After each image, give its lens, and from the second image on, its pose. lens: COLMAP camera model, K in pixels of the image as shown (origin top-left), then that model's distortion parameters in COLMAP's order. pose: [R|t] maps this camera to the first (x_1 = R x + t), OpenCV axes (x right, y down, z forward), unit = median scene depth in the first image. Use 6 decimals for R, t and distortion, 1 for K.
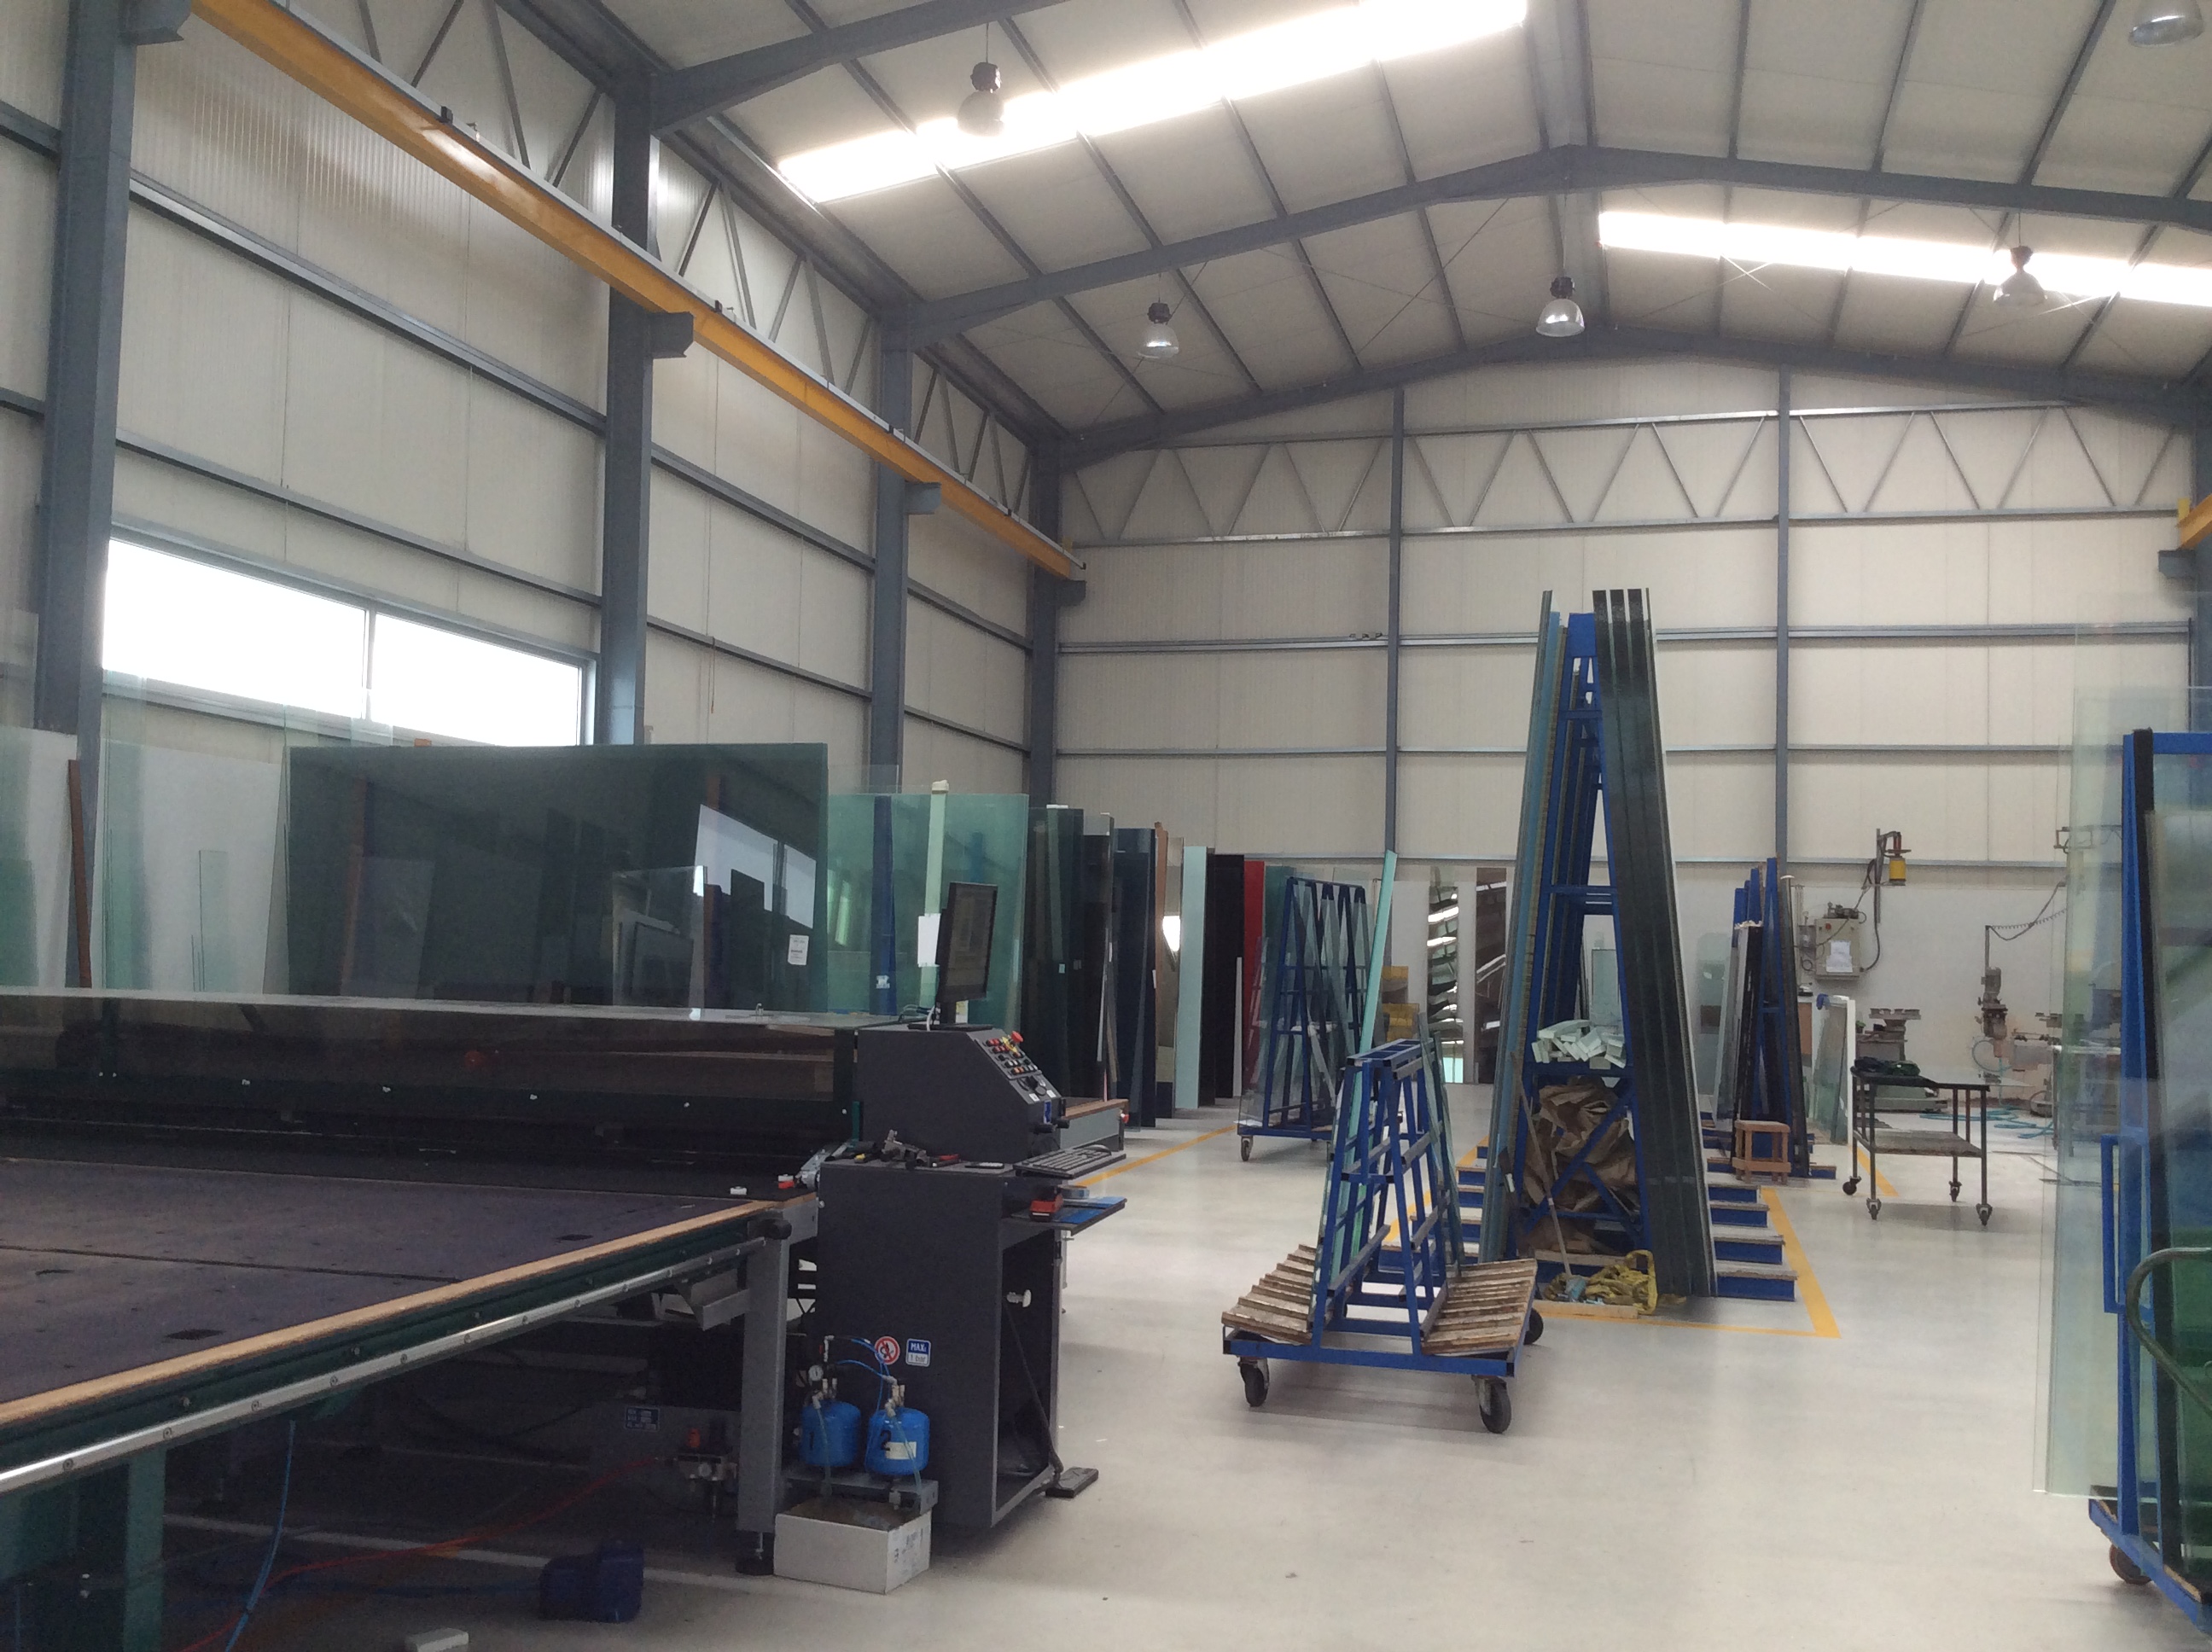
lens RADIAL K [[2013.4, 0, 1106.0], [0, 2013.4, 826.0], [0, 0, 1]] dist [0.136665, -0.298551]
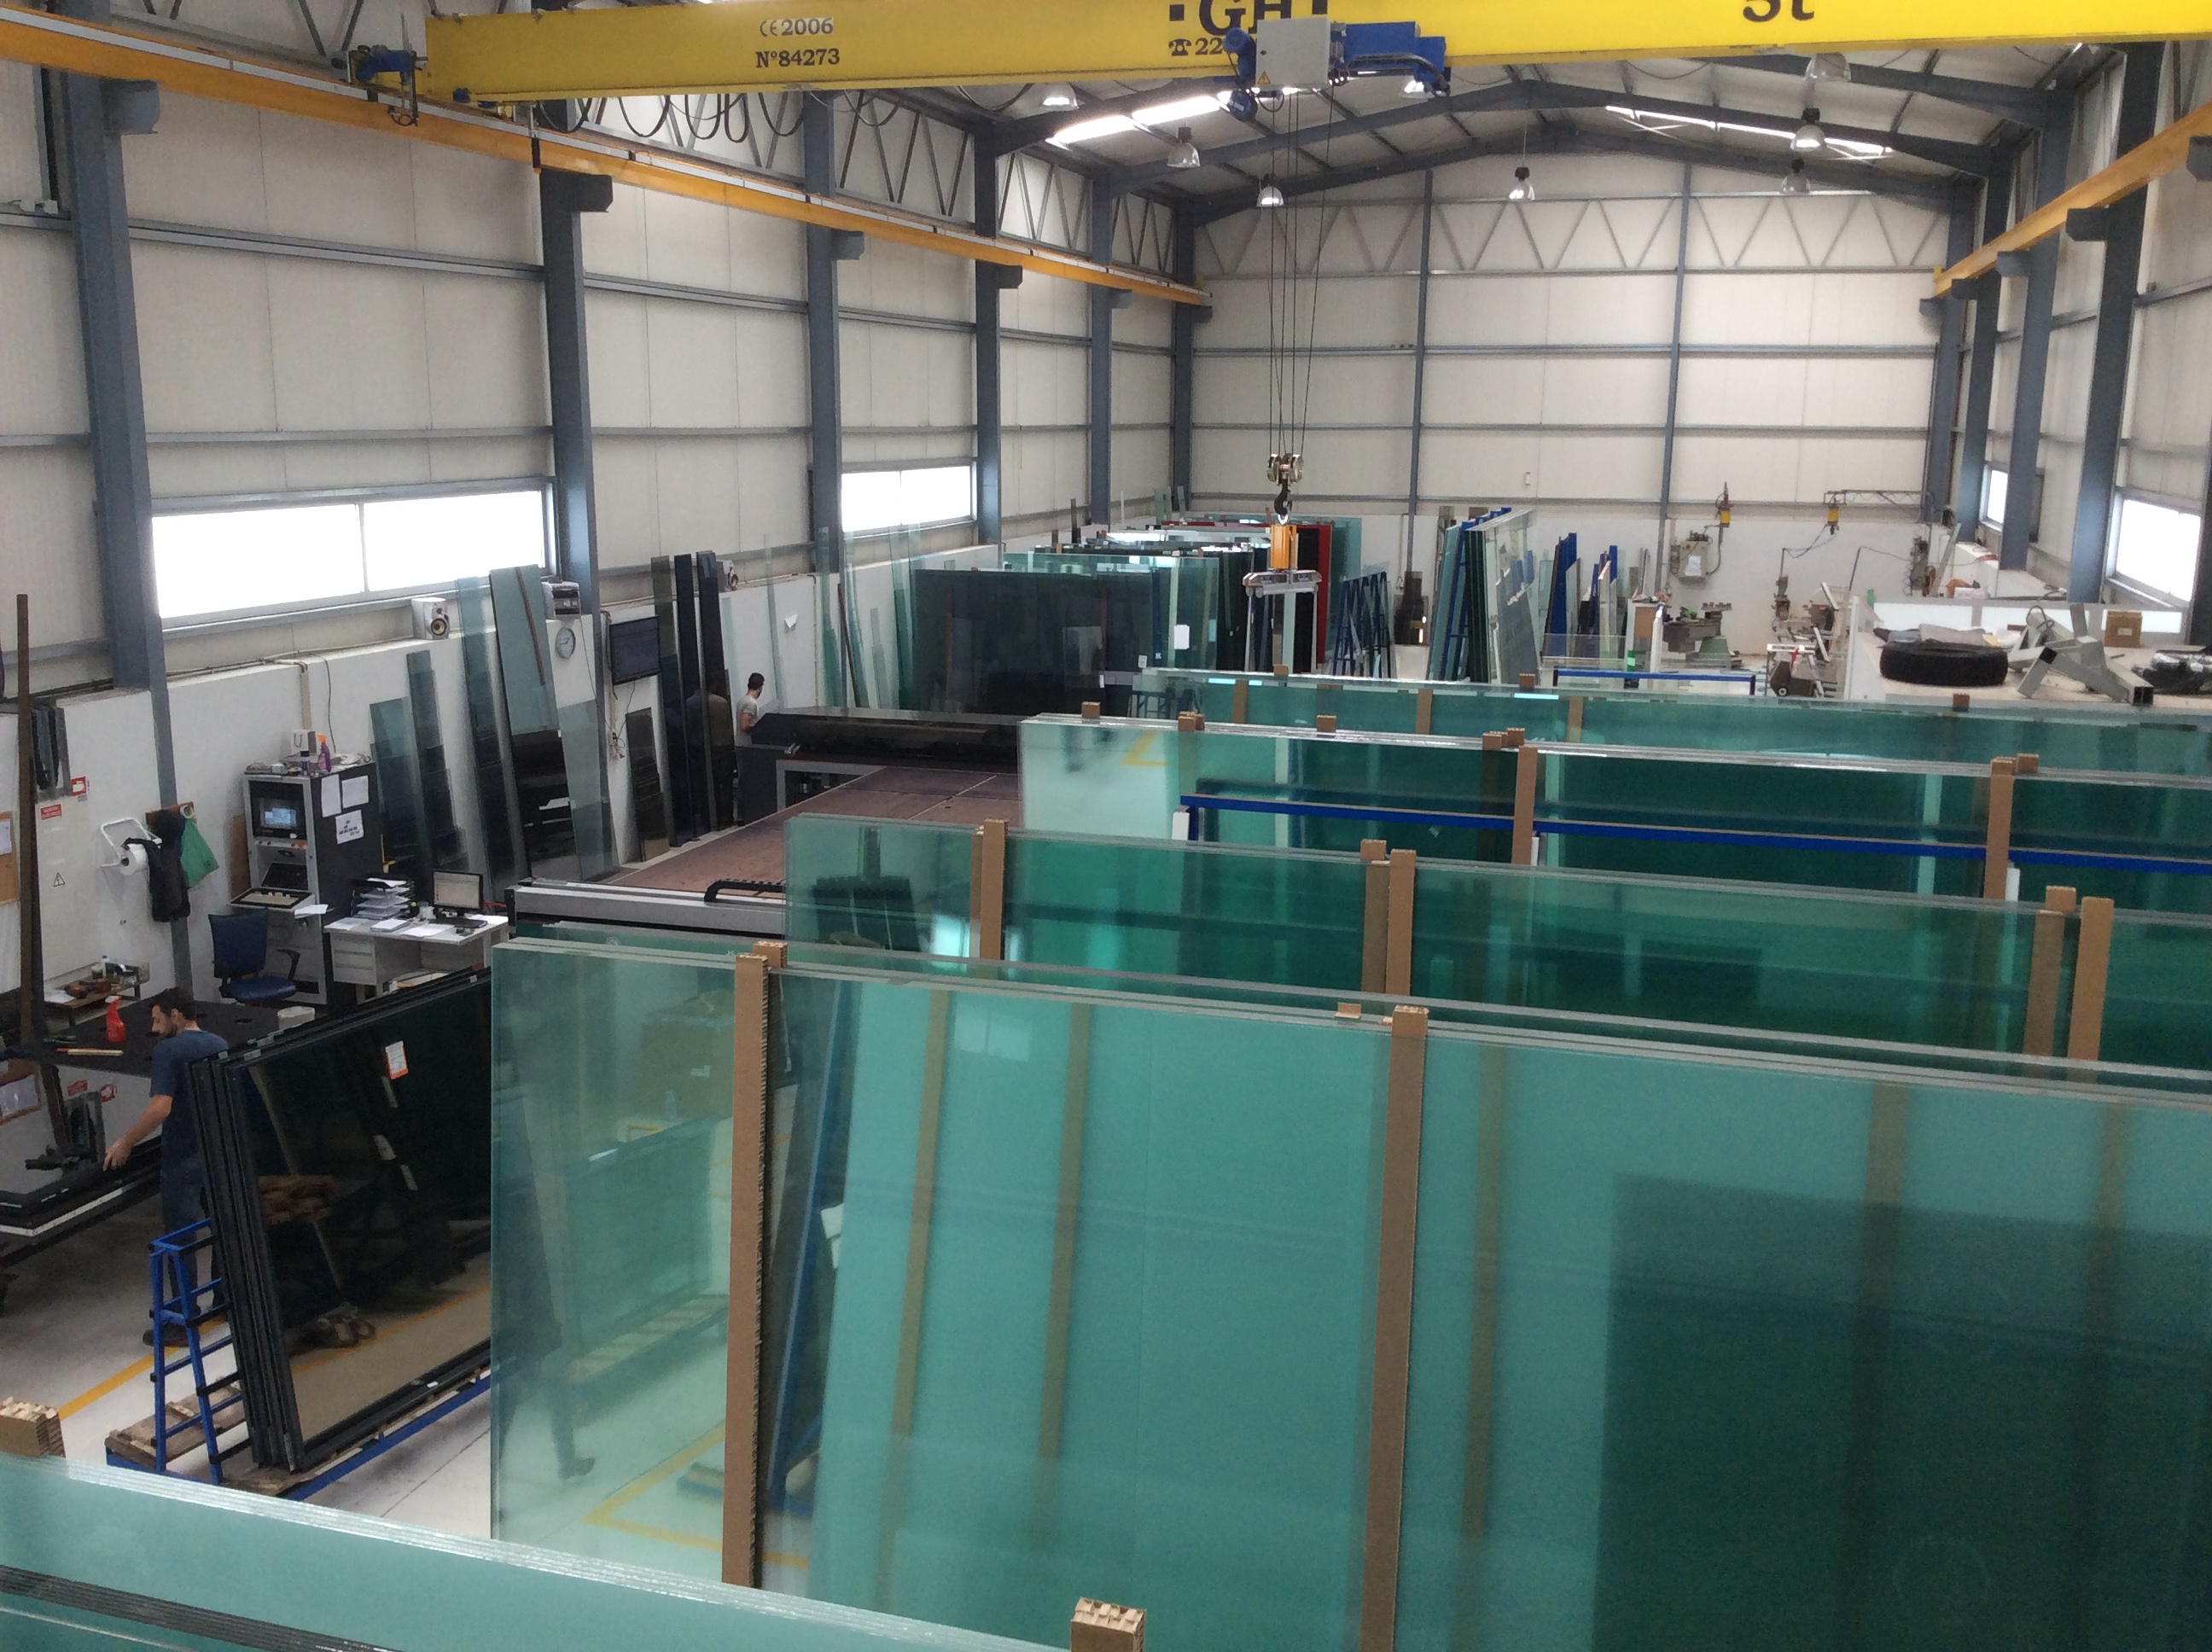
lens RADIAL K [[2034.0, 0, 1097.4], [0, 2034.0, 817.6], [0, 0, 1]] dist [0.131820, -0.284579]
pose [[0.999452, -0.008817, -0.031917, -0.060293], [0.016774, 0.965882, 0.258439, -0.183170], [0.028549, -0.258833, 0.965500, -0.664597]]
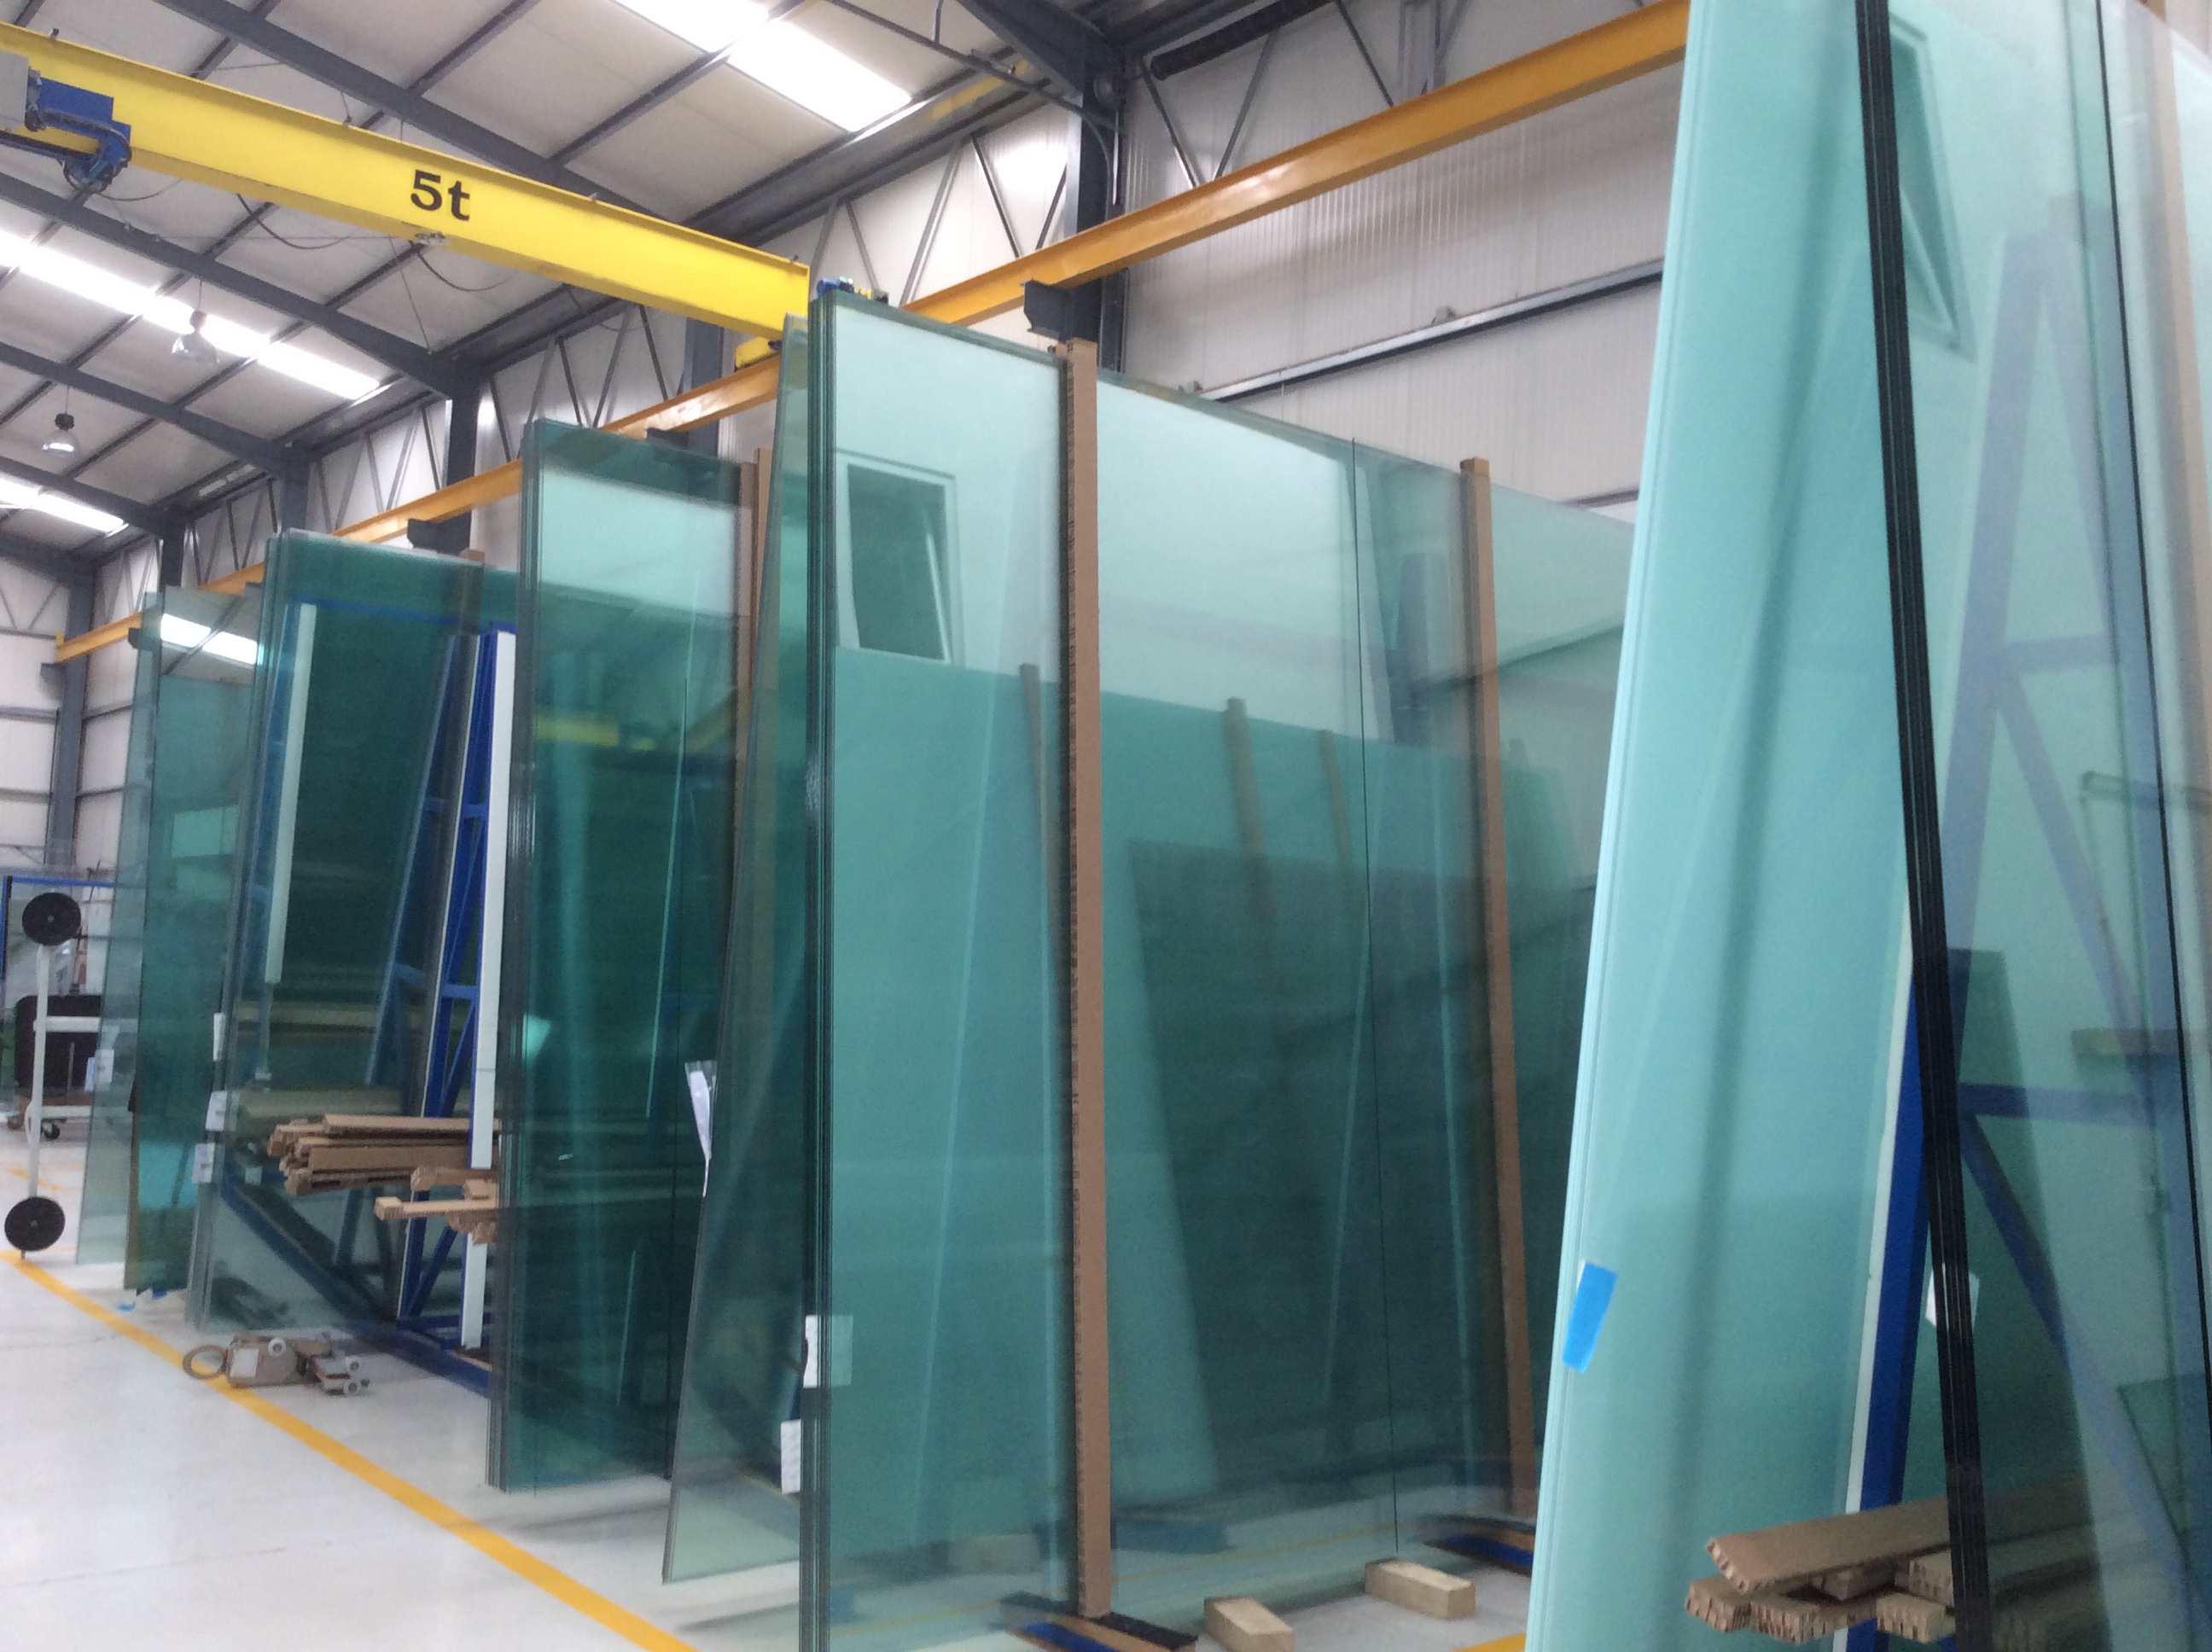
lens RADIAL K [[2083.0, 0, 1109.2], [0, 2083.0, 834.1], [0, 0, 1]] dist [0.001909, -0.025286]
pose [[0.577193, 0.062684, 0.814199, -0.300613], [-0.082275, 0.996440, -0.018389, -0.048137], [-0.812453, -0.056374, 0.580295, -0.594607]]
